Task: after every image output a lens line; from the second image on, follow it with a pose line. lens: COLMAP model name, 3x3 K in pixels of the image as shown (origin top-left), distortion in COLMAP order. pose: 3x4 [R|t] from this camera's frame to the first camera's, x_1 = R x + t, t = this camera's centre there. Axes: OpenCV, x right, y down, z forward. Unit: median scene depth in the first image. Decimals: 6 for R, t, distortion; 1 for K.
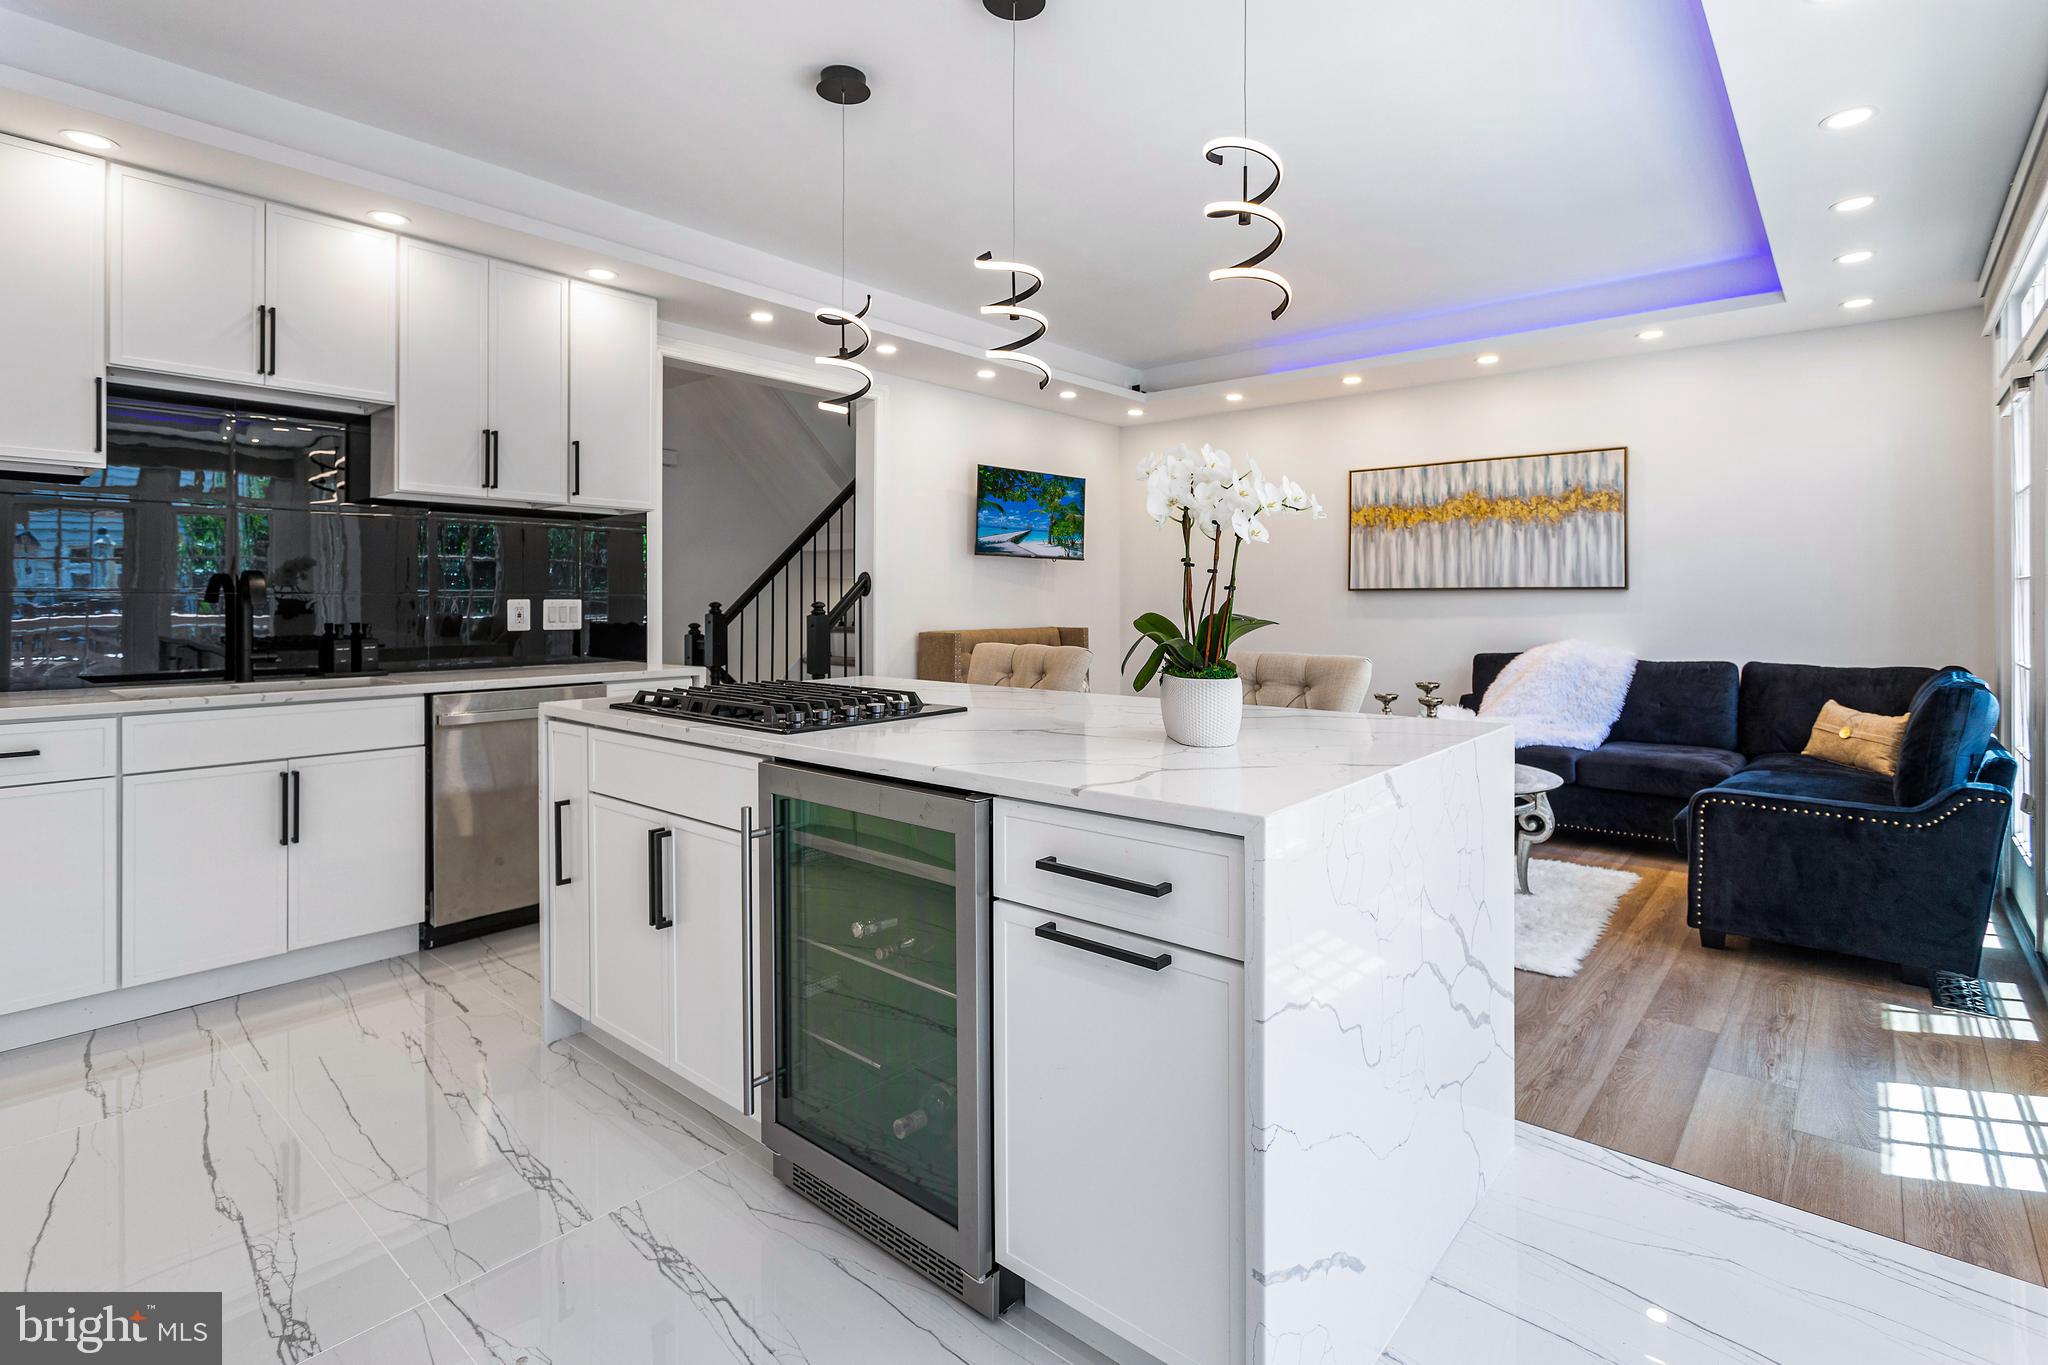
lens RADIAL K [[971.2, 0, 984.2], [0, 971.2, 602.8], [0, 0, 1]] dist [0.000365, 0.000048]
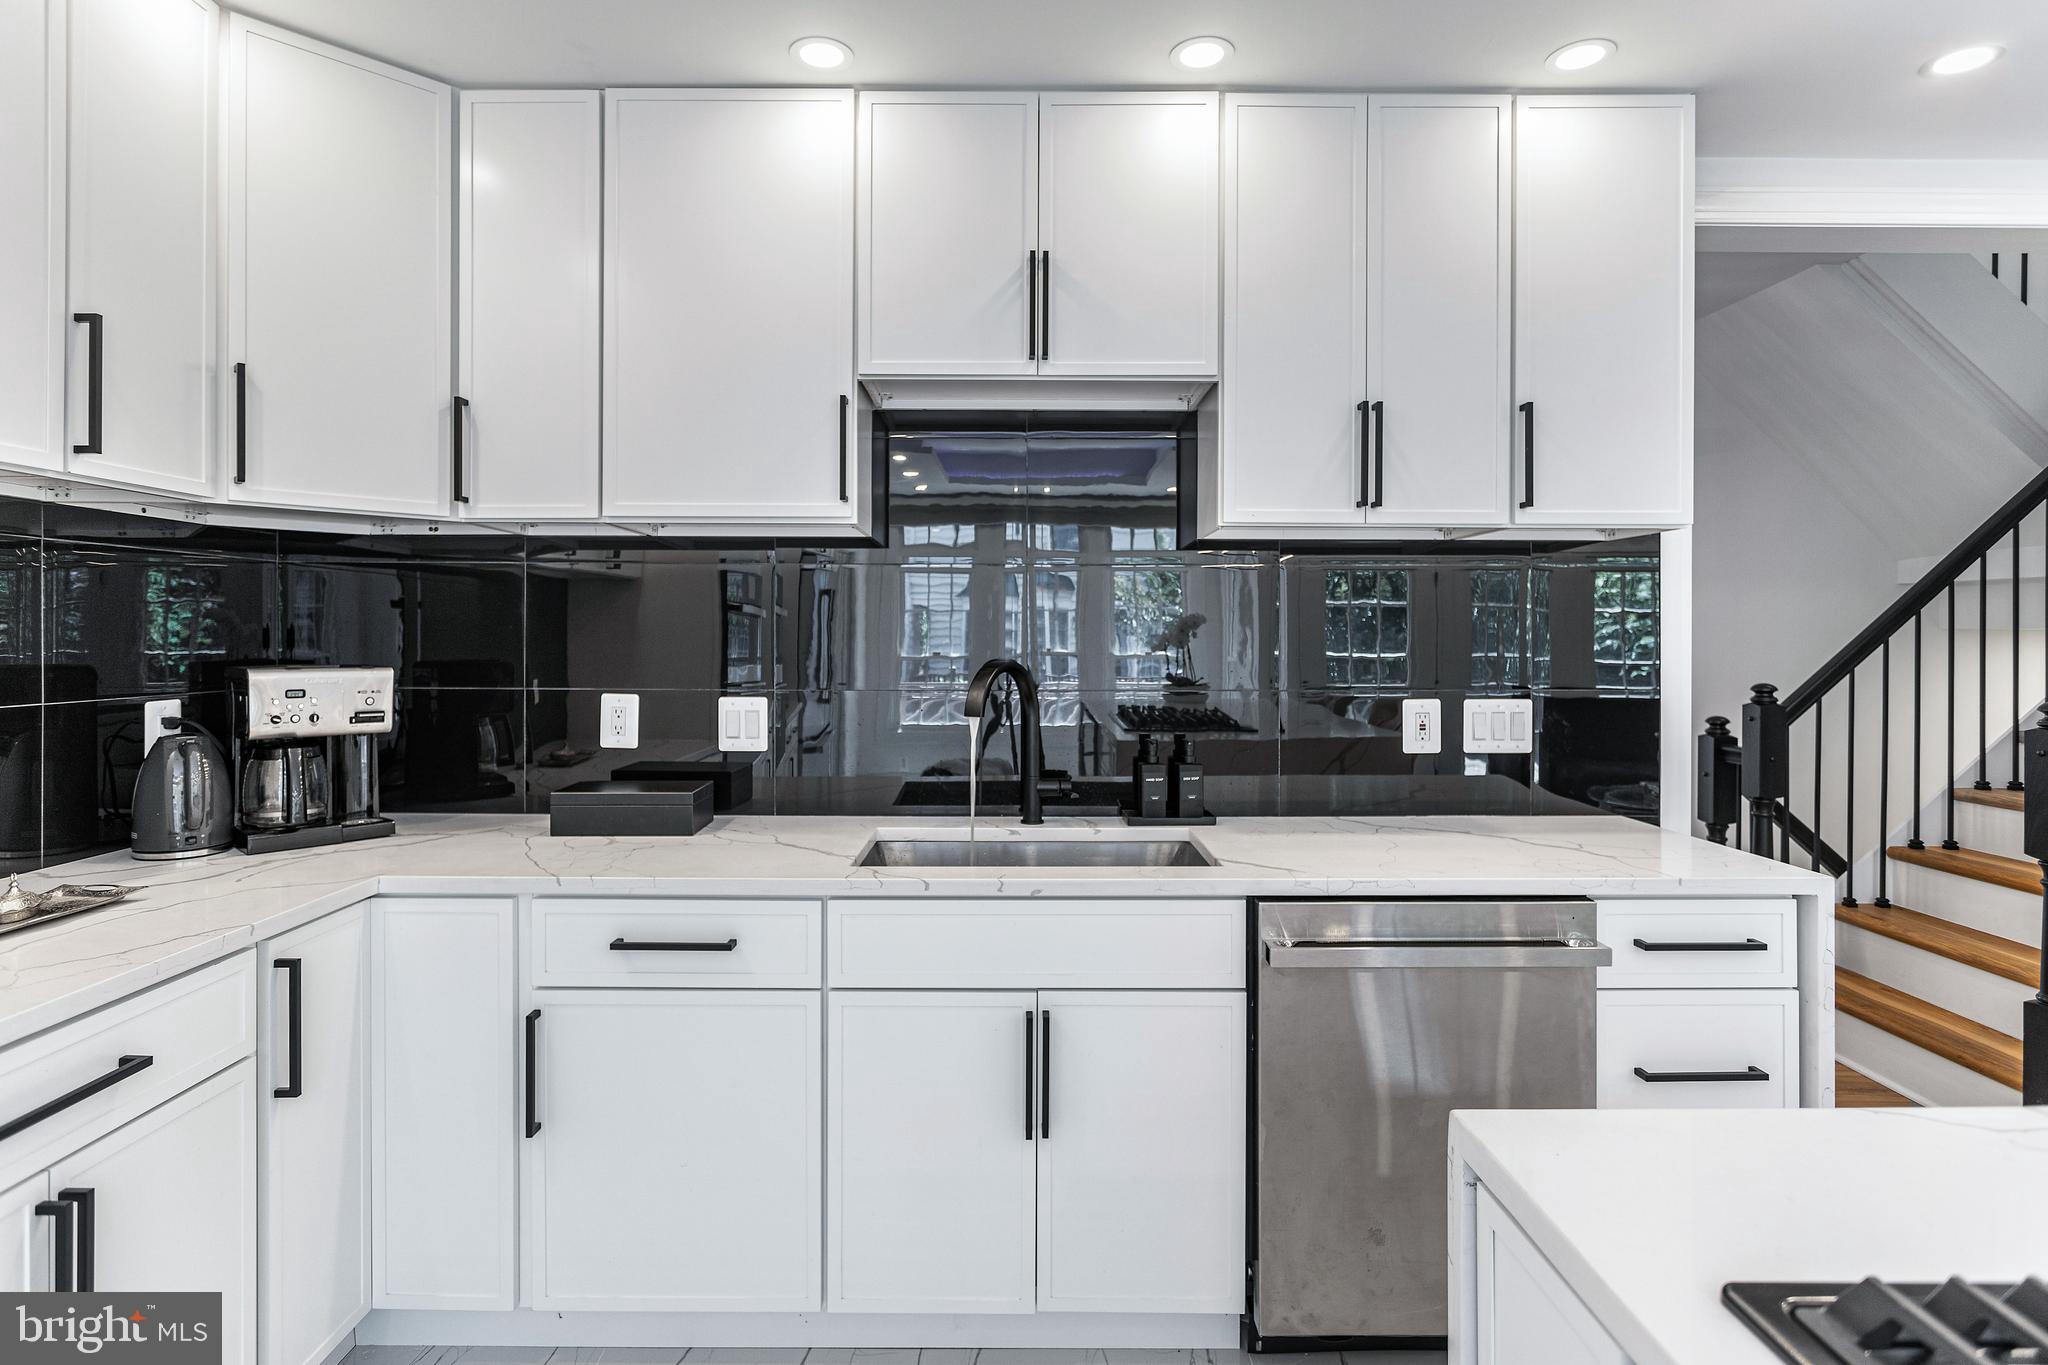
lens RADIAL K [[1030.5, 0, 1019.2], [0, 1030.5, 647.1], [0, 0, 1]] dist [-0.008804, -0.000299]
pose [[0.672919, 0.006647, -0.739686, -0.188916], [-0.000990, 0.999967, 0.008085, -0.038977], [0.739716, -0.004708, 0.672903, 0.413860]]
